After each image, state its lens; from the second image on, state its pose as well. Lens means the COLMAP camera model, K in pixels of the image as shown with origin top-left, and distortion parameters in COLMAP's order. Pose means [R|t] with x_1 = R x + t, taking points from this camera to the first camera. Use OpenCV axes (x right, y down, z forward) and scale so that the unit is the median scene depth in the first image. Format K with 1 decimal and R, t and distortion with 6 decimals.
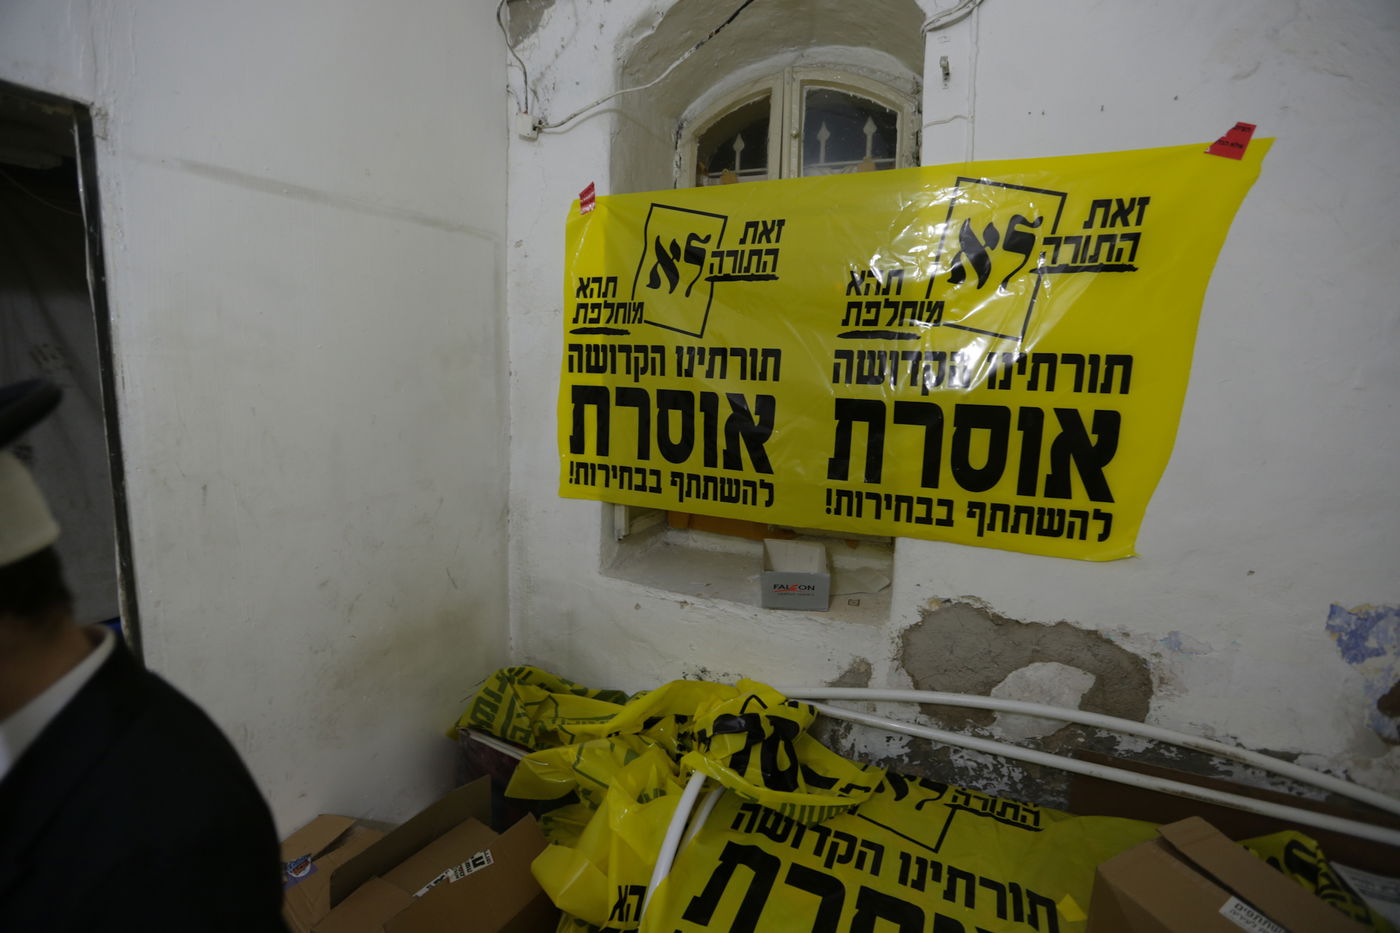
lens RADIAL K [[629.0, 0, 702.3], [0, 629.0, 460.2], [0, 0, 1]] dist [-0.052745, 0.018872]
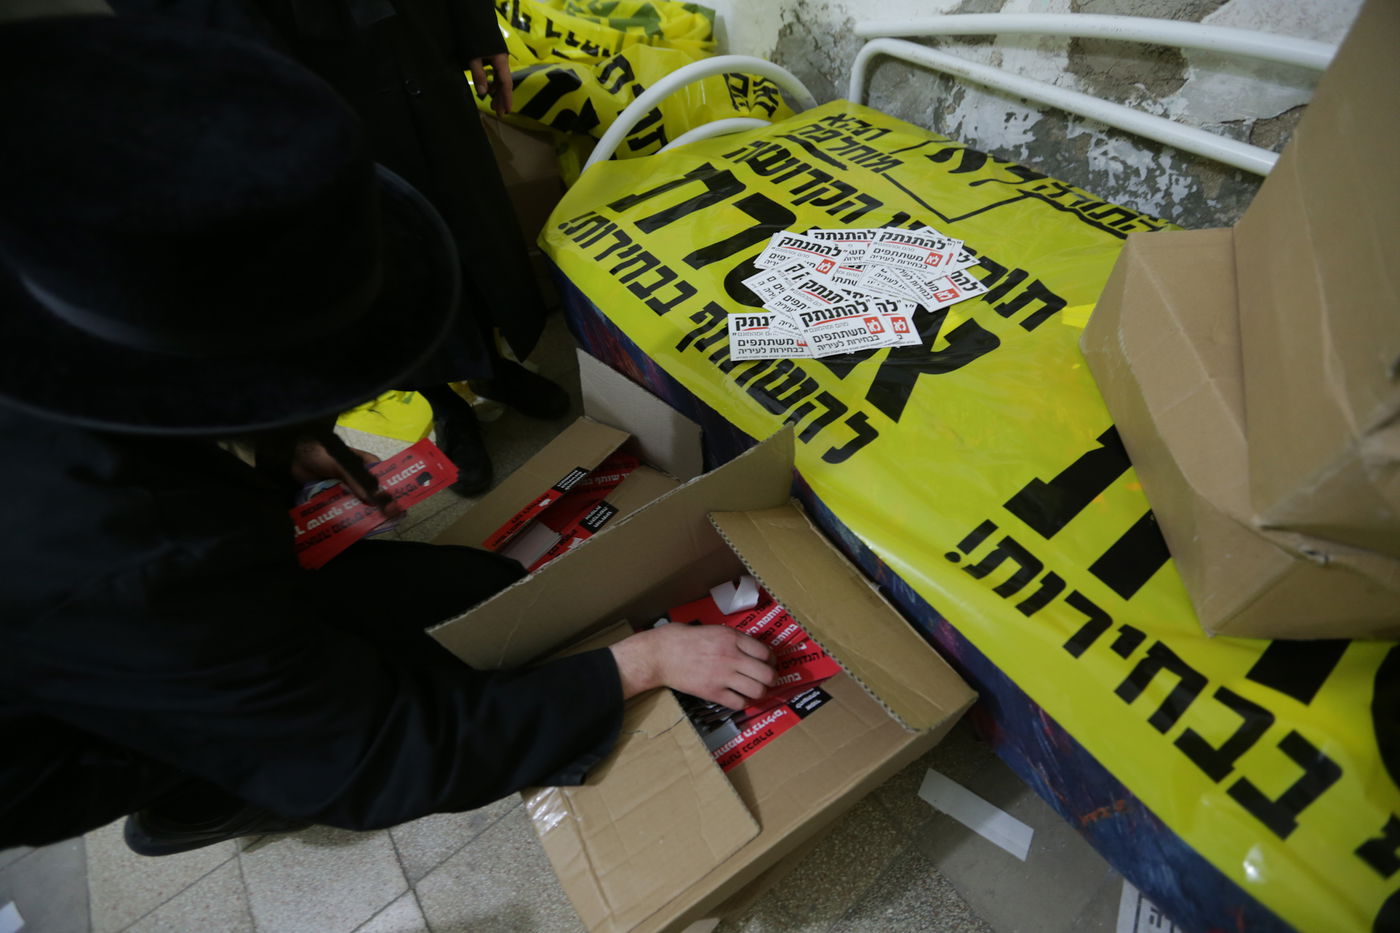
lens RADIAL K [[629.0, 0, 702.0], [0, 629.0, 456.7], [0, 0, 1]] dist [-0.052745, 0.018872]
pose [[0.861434, 0.338927, -0.378232, 0.416614], [-0.009354, 0.755206, 0.655420, 0.312857], [0.507783, -0.561064, 0.653731, 0.196447]]
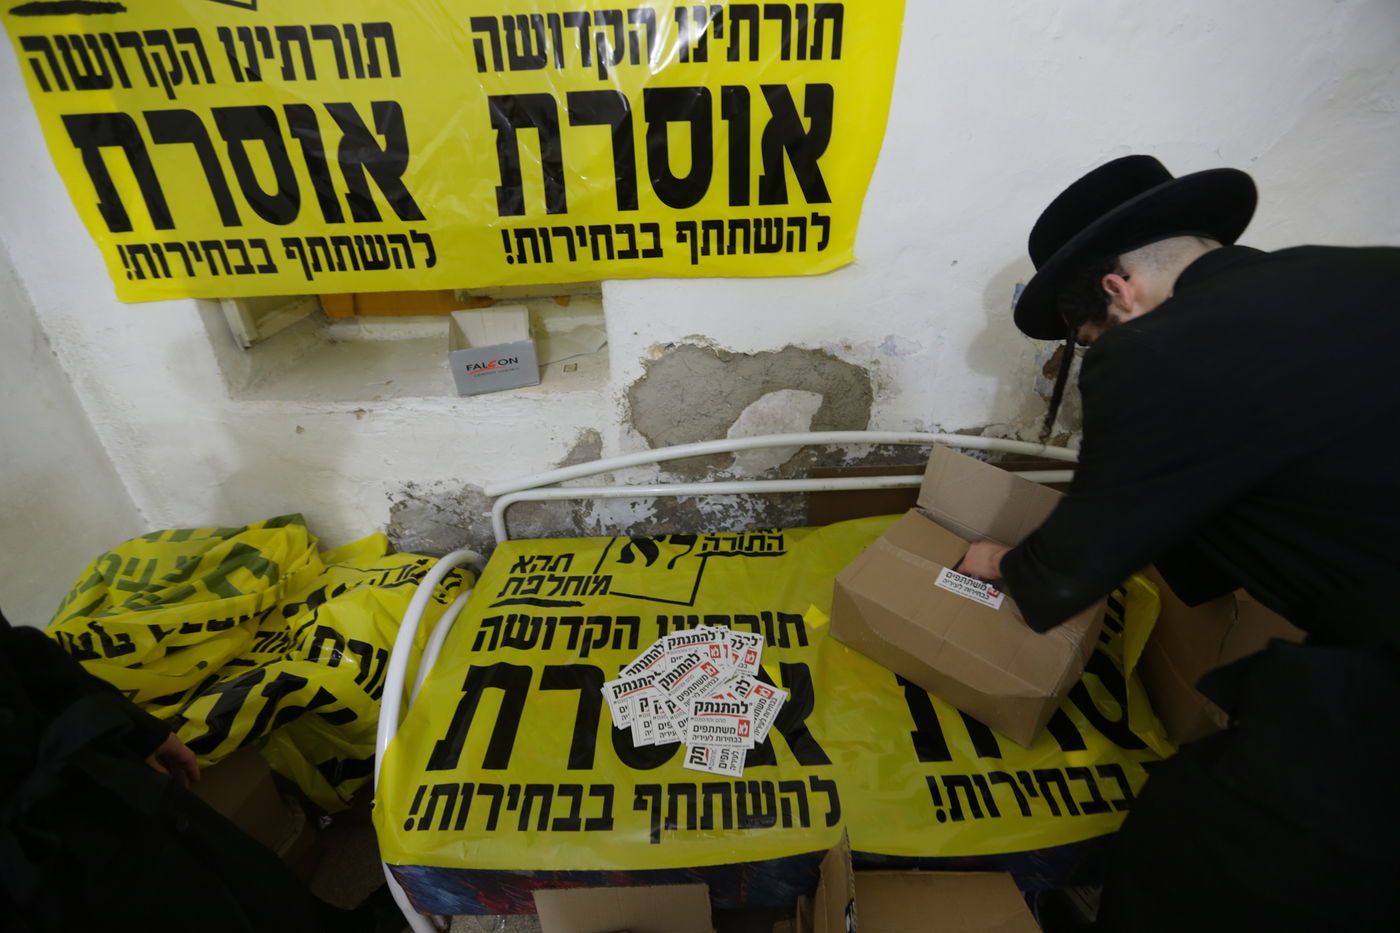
lens RADIAL K [[629.0, 0, 701.3], [0, 629.0, 459.6], [0, 0, 1]] dist [-0.052745, 0.018872]
pose [[0.911581, -0.244969, 0.330167, 0.104954], [0.112507, 0.921078, 0.372771, 0.049960], [-0.395426, -0.302665, 0.867198, 0.172761]]
